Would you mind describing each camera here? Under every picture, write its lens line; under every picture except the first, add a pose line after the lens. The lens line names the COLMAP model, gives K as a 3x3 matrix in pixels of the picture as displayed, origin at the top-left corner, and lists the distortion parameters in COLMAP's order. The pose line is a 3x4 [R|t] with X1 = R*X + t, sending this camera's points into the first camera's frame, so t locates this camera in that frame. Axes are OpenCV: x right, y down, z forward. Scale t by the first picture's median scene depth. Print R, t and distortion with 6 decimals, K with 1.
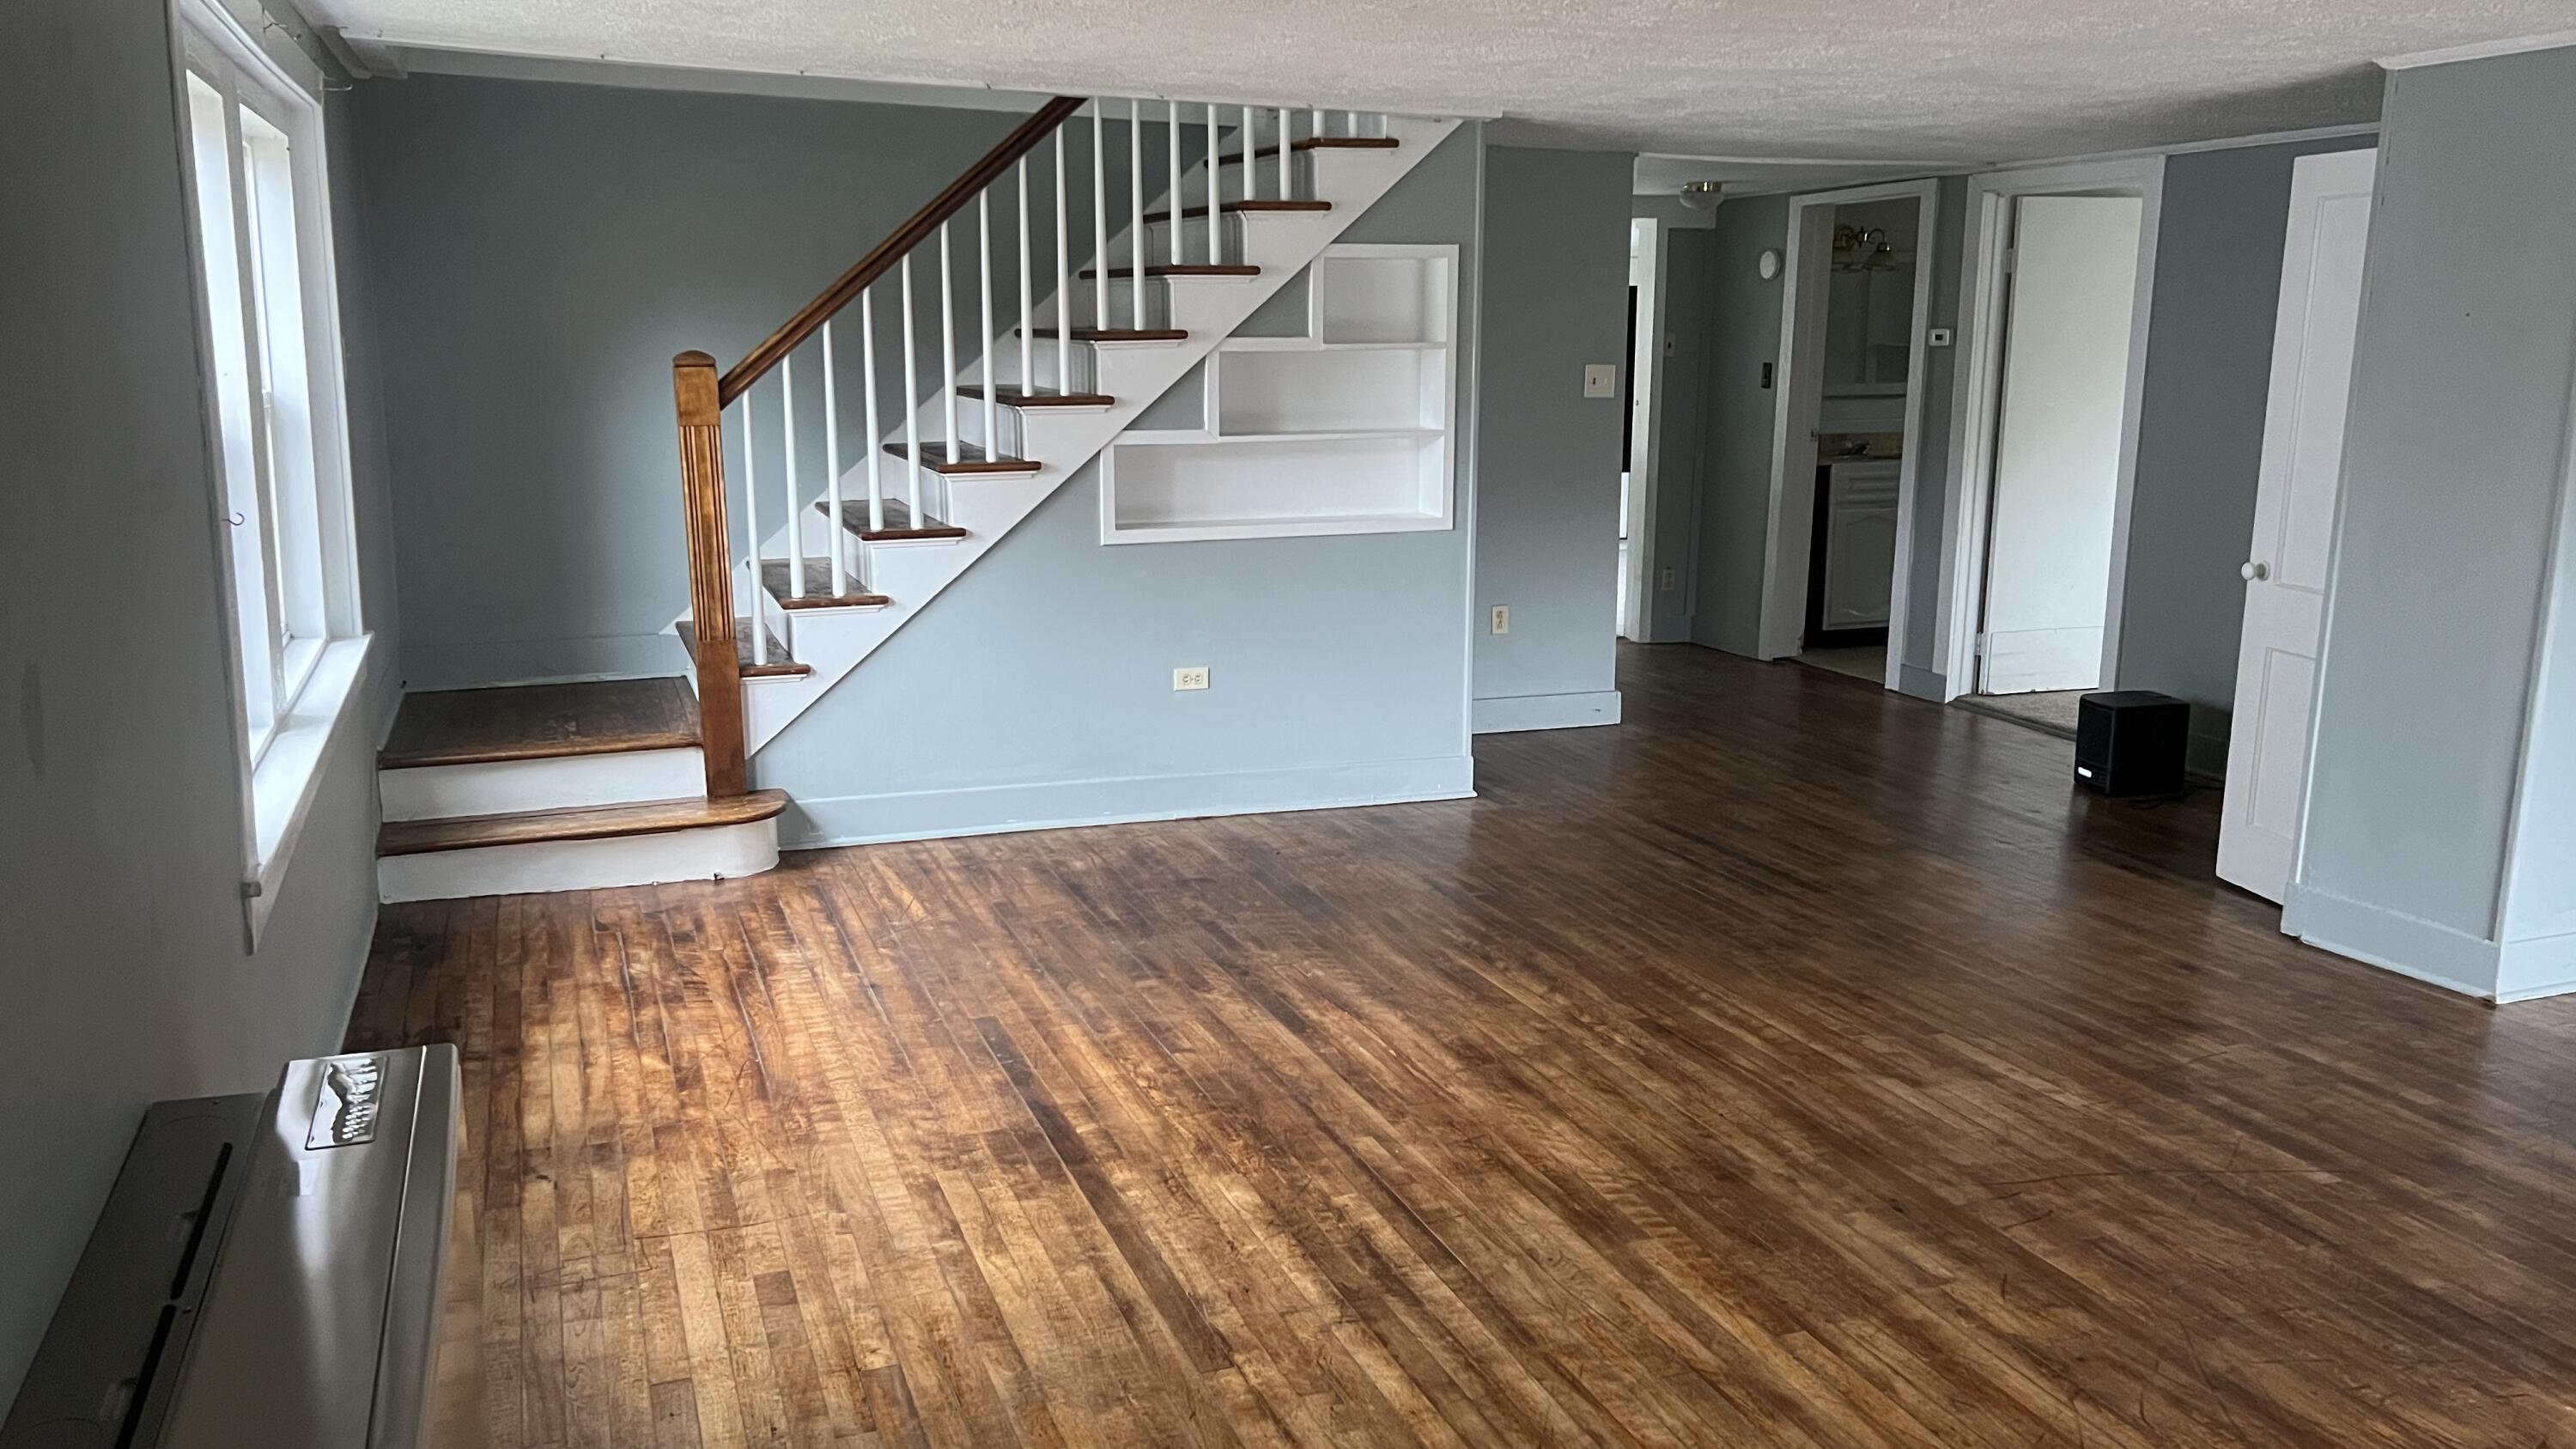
lens RADIAL K [[1912.2, 0, 1272.5], [0, 1912.2, 736.3], [0, 0, 1]] dist [0.034440, -0.044771]
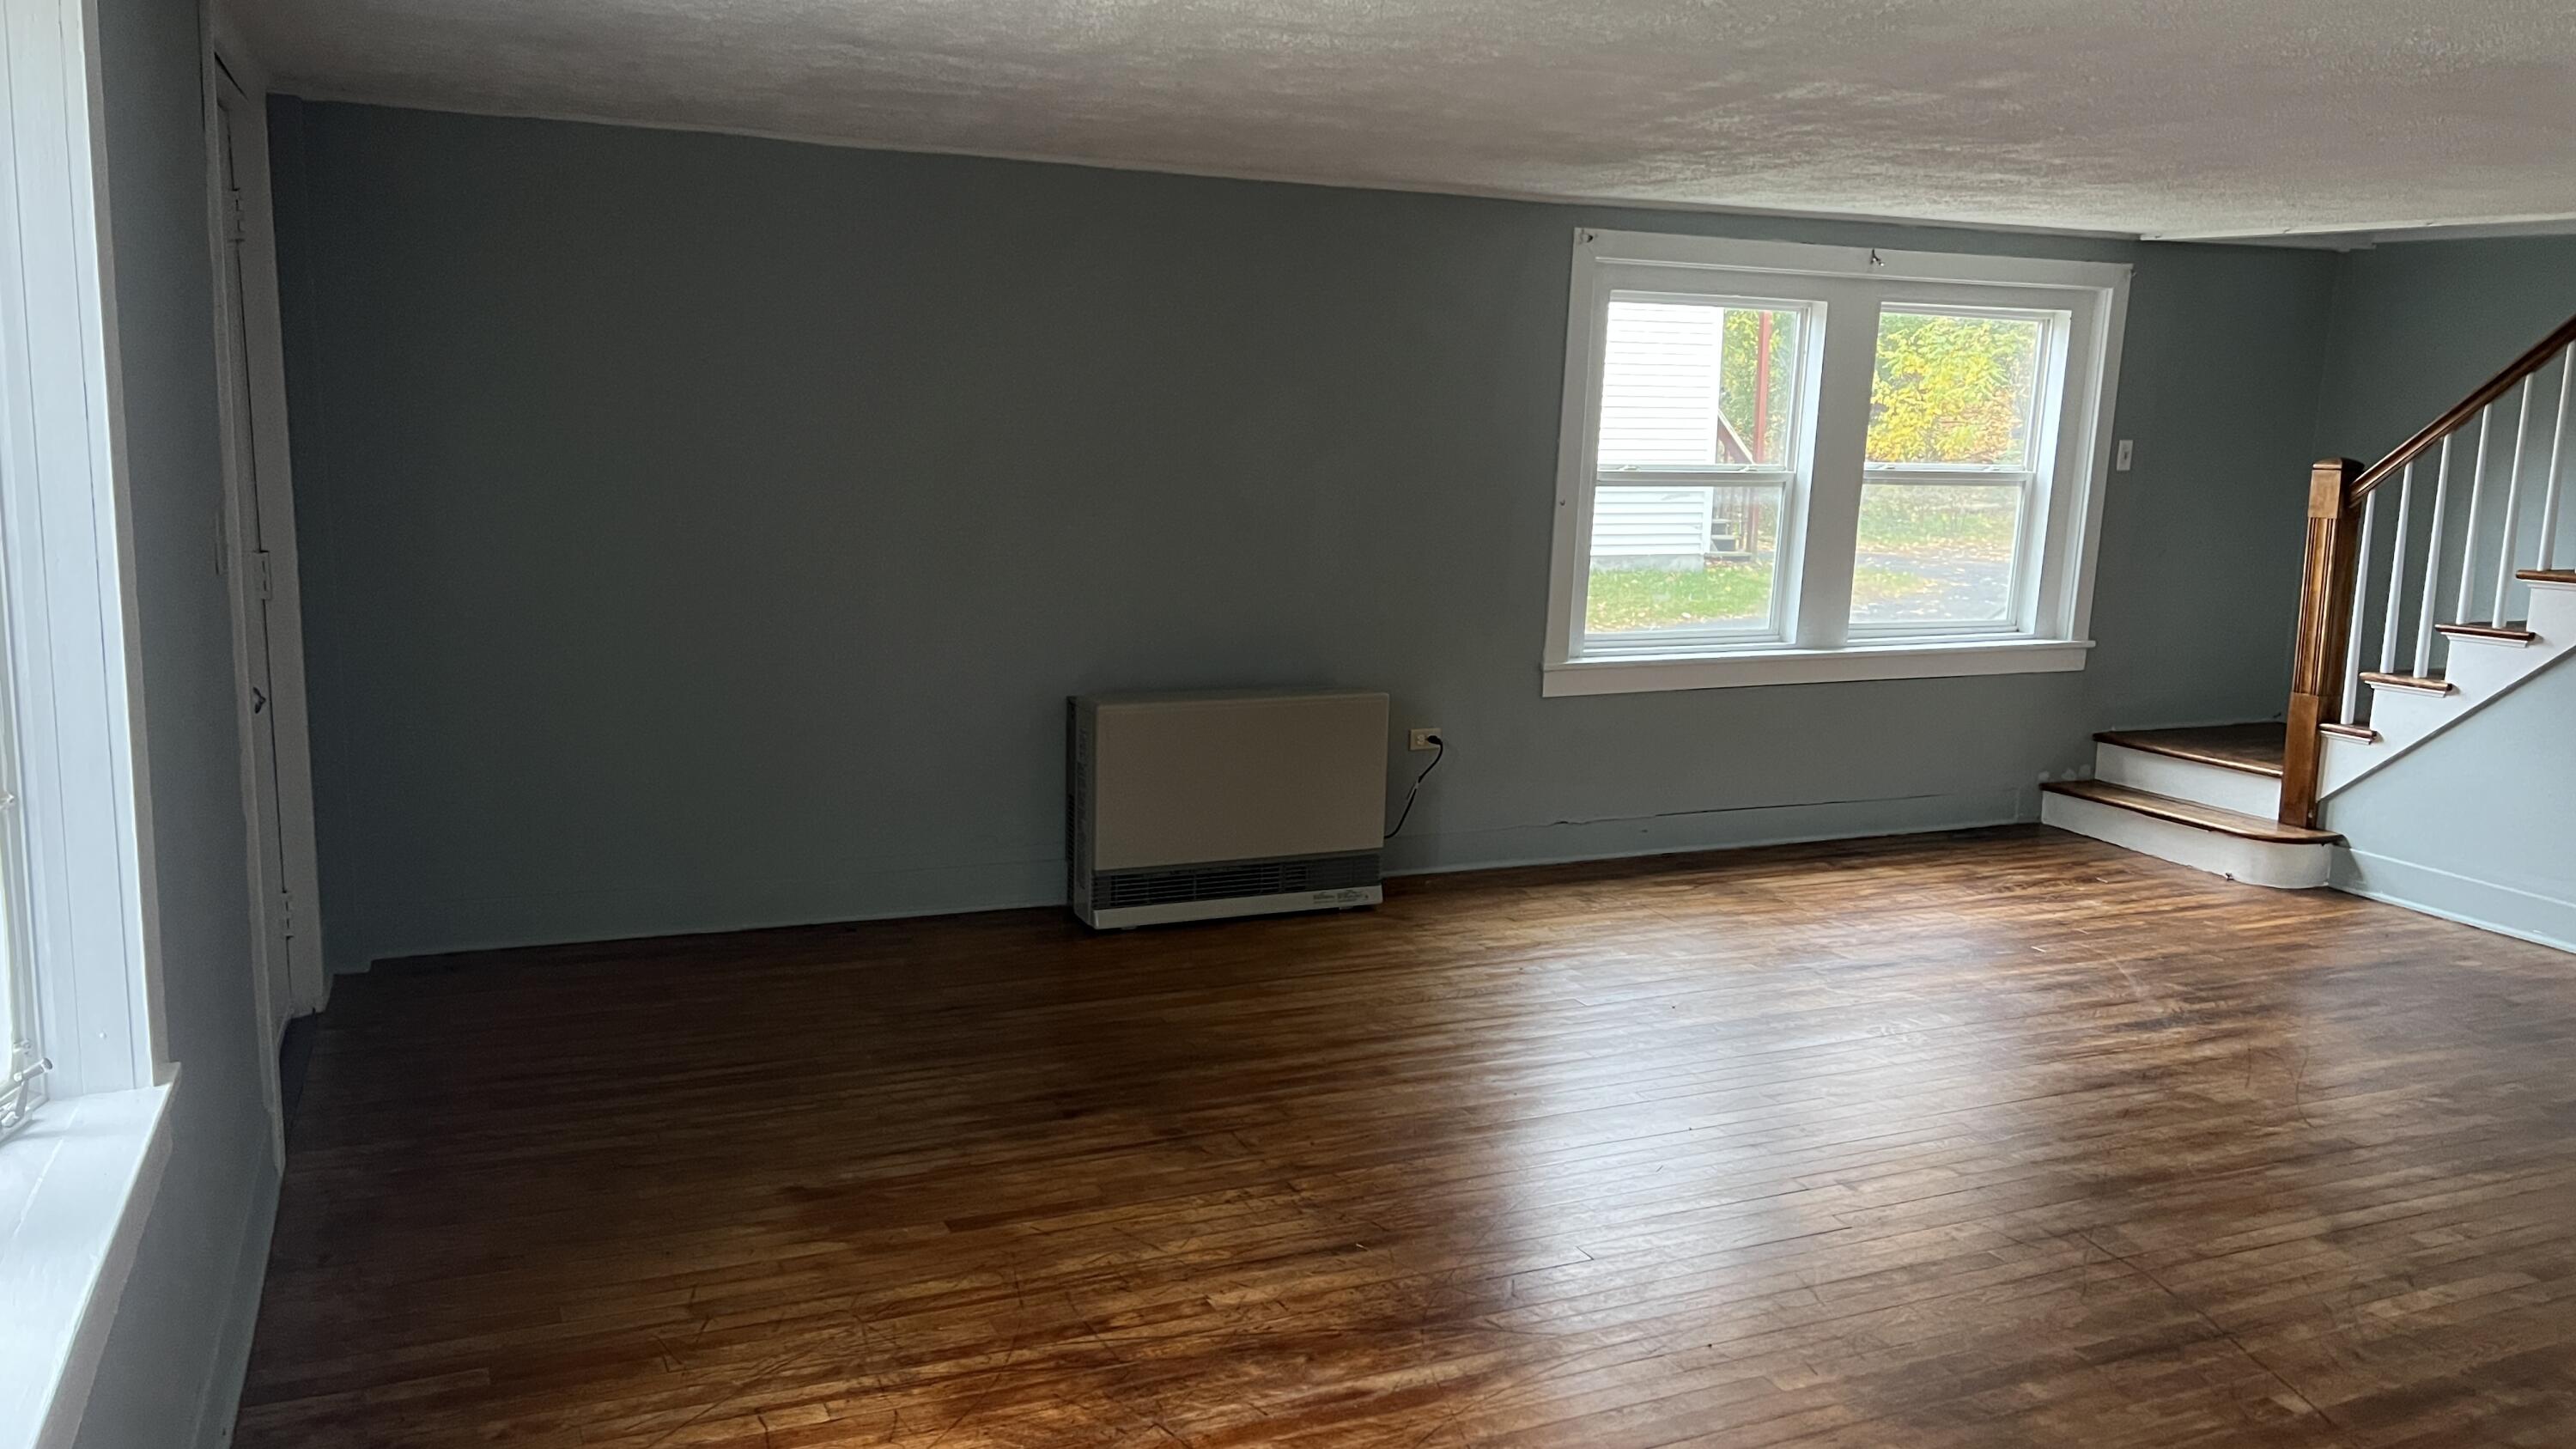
lens RADIAL K [[1912.2, 0, 1276.8], [0, 1912.2, 725.3], [0, 0, 1]] dist [0.034440, -0.044771]
pose [[0.069203, 0.166654, -0.983584, 0.990220], [-0.233757, 0.961208, 0.146416, -0.065715], [0.969829, 0.219787, 0.105476, 0.291062]]
